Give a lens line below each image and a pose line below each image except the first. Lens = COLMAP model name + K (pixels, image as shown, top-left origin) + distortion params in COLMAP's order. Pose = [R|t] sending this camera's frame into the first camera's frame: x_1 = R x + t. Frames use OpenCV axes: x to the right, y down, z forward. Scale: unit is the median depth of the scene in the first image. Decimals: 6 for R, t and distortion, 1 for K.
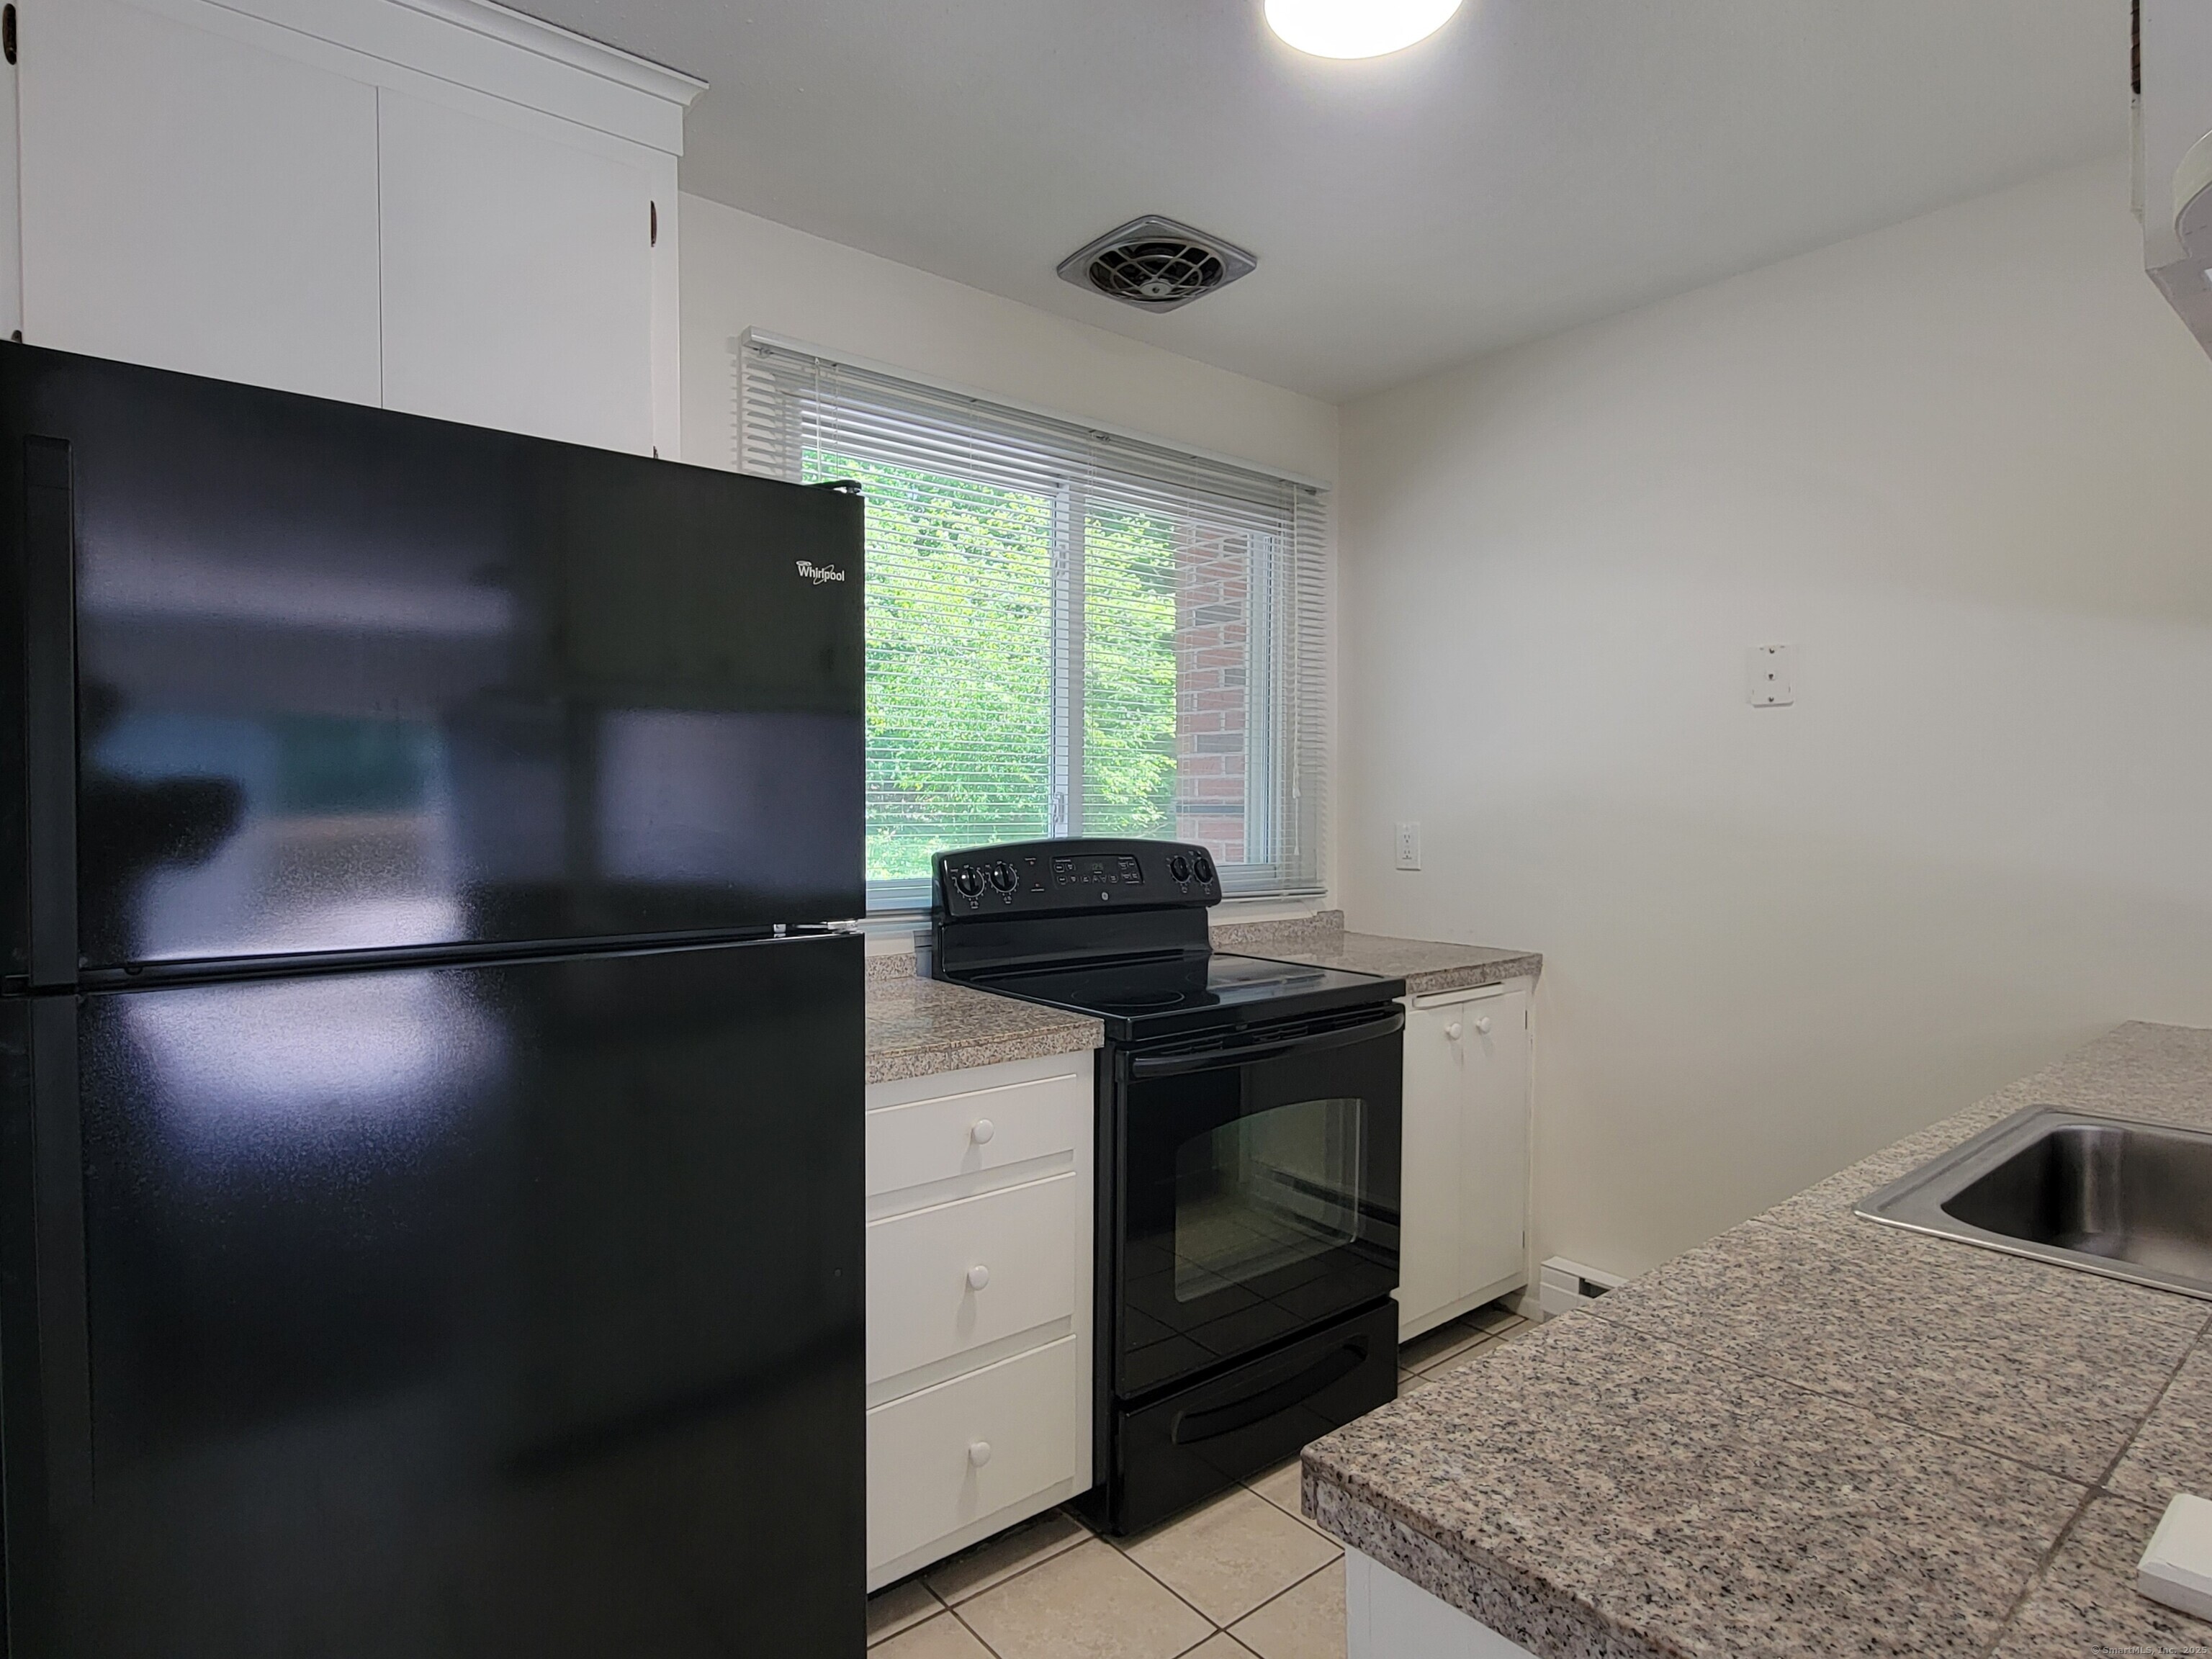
lens RADIAL K [[1226.7, 0, 1109.6], [0, 1226.7, 824.3], [0, 0, 1]] dist [0.015398, -0.007304]
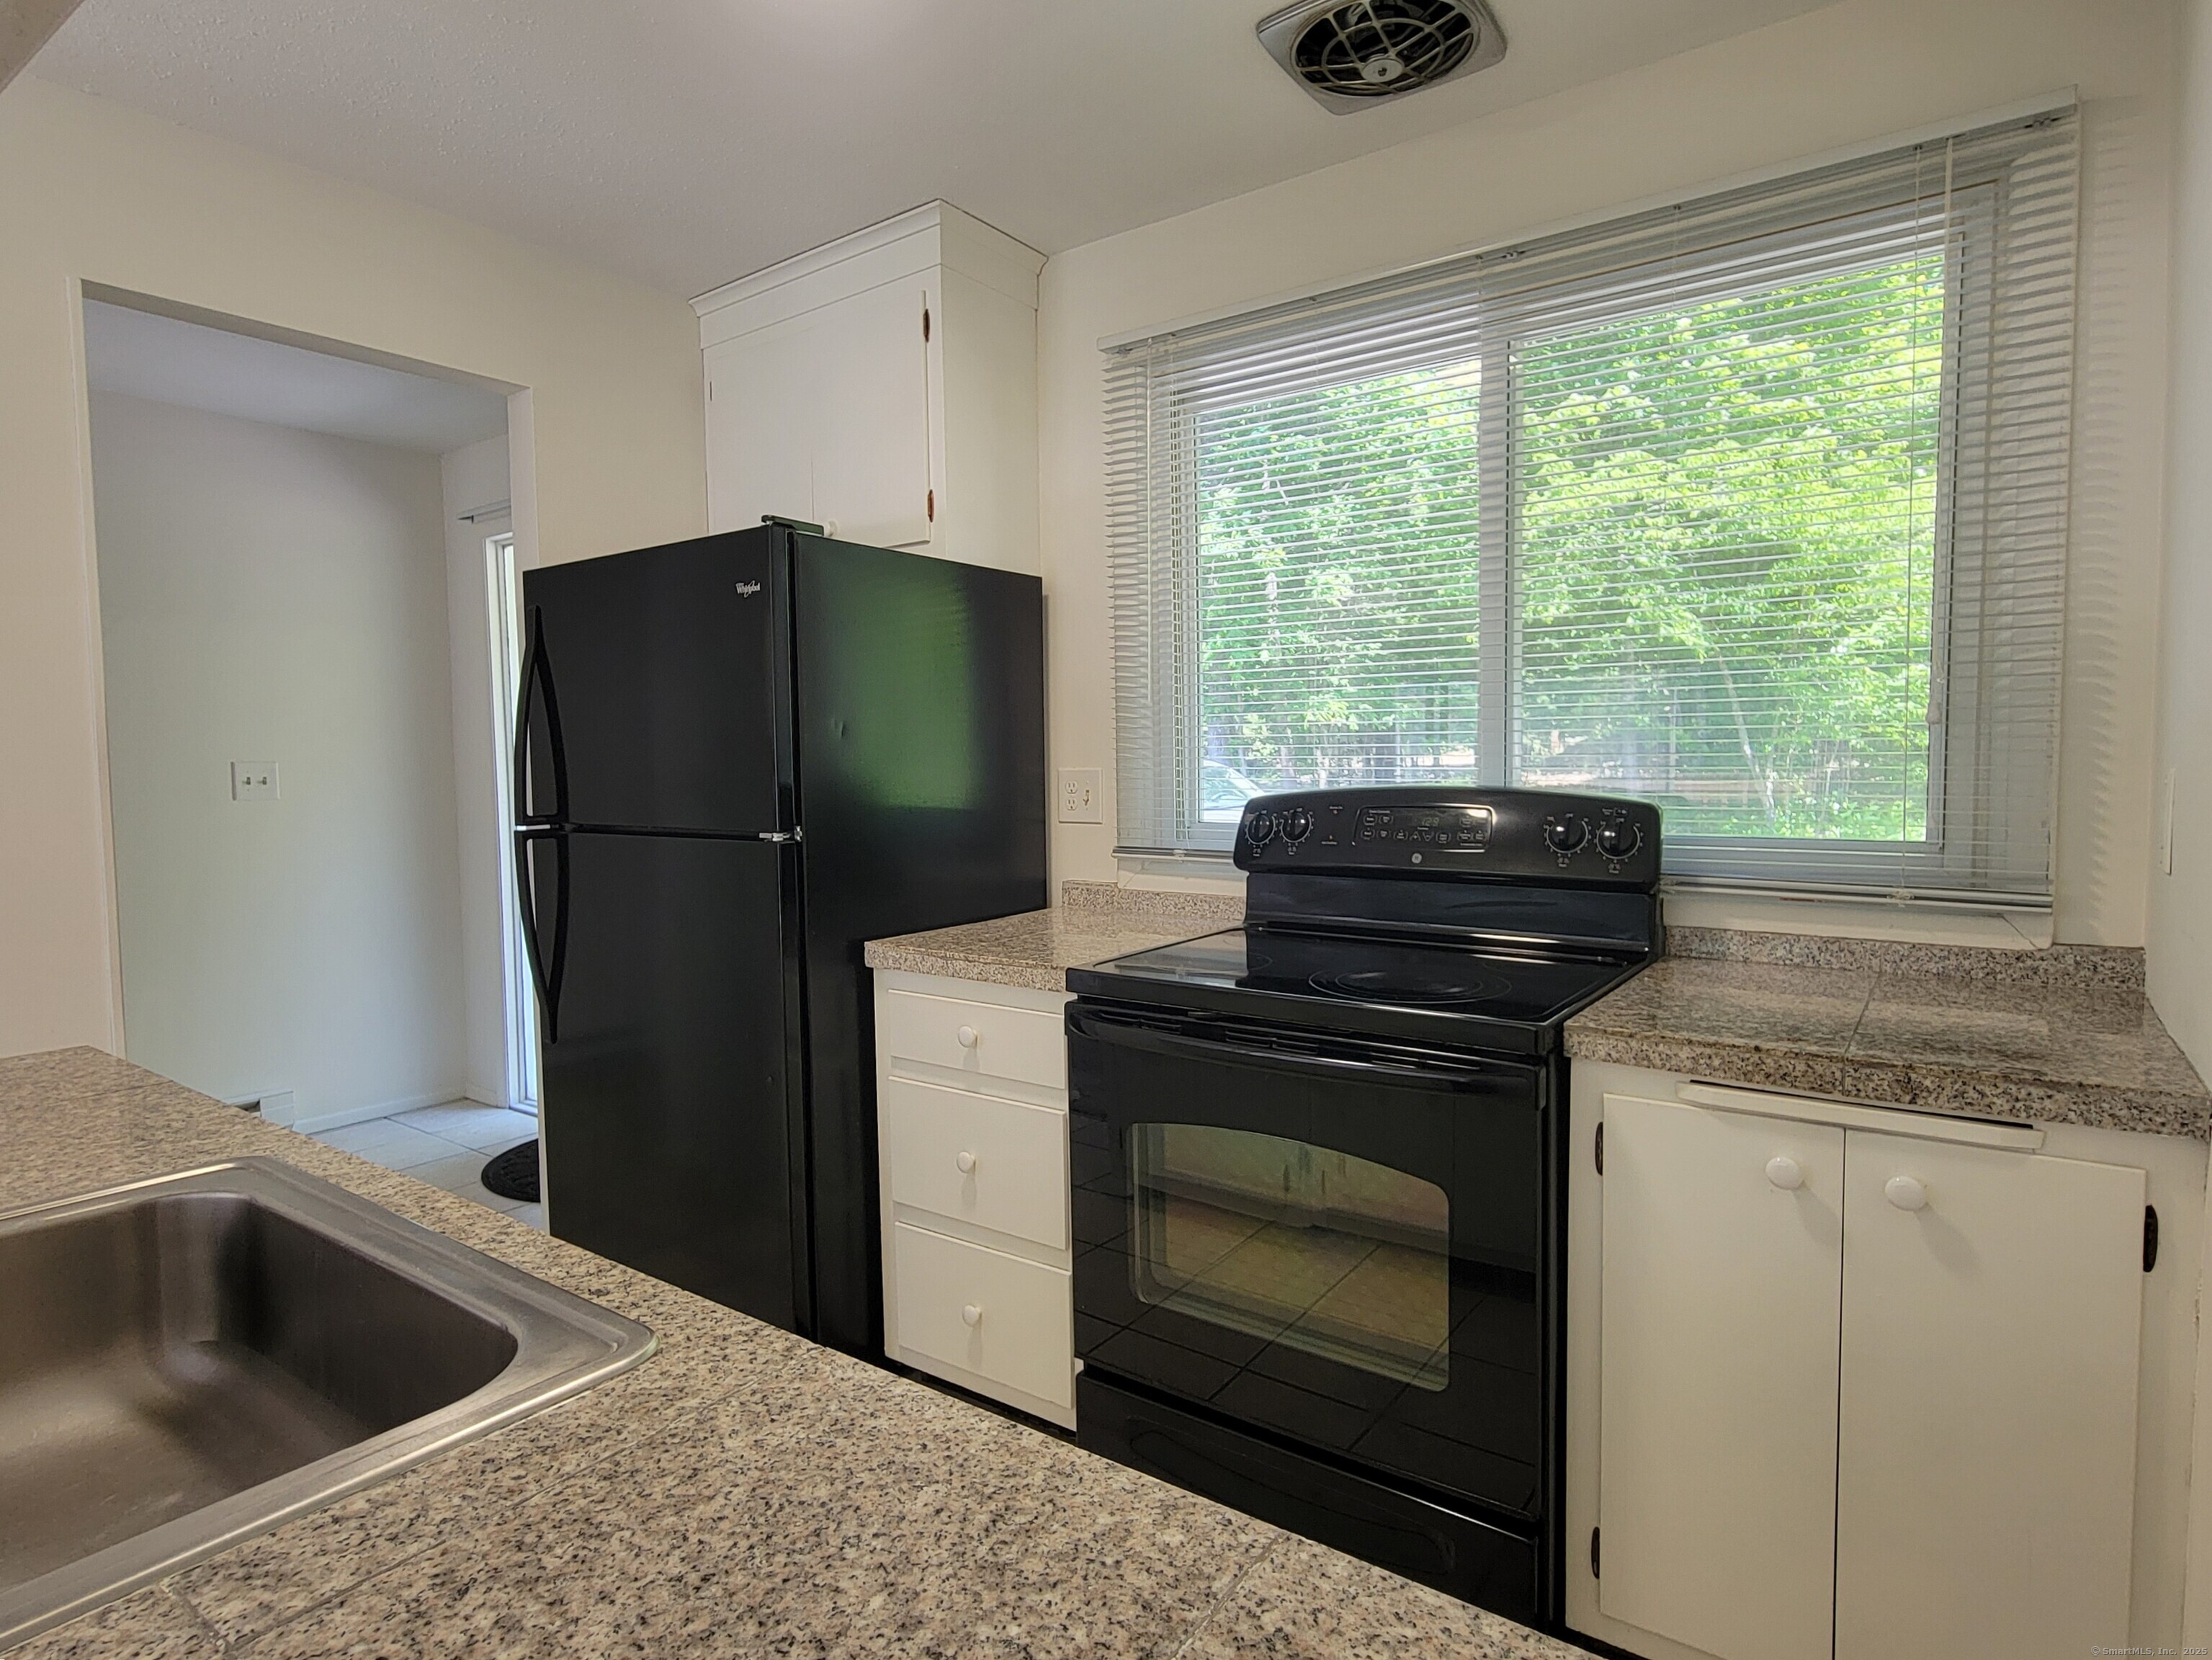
lens RADIAL K [[1226.9, 0, 1099.9], [0, 1226.9, 833.1], [0, 0, 1]] dist [0.015398, -0.007304]
pose [[0.232986, 0.053722, -0.970995, 0.789564], [-0.007249, 0.998541, 0.053506, 0.000237], [0.972453, -0.005427, 0.233035, 0.664281]]
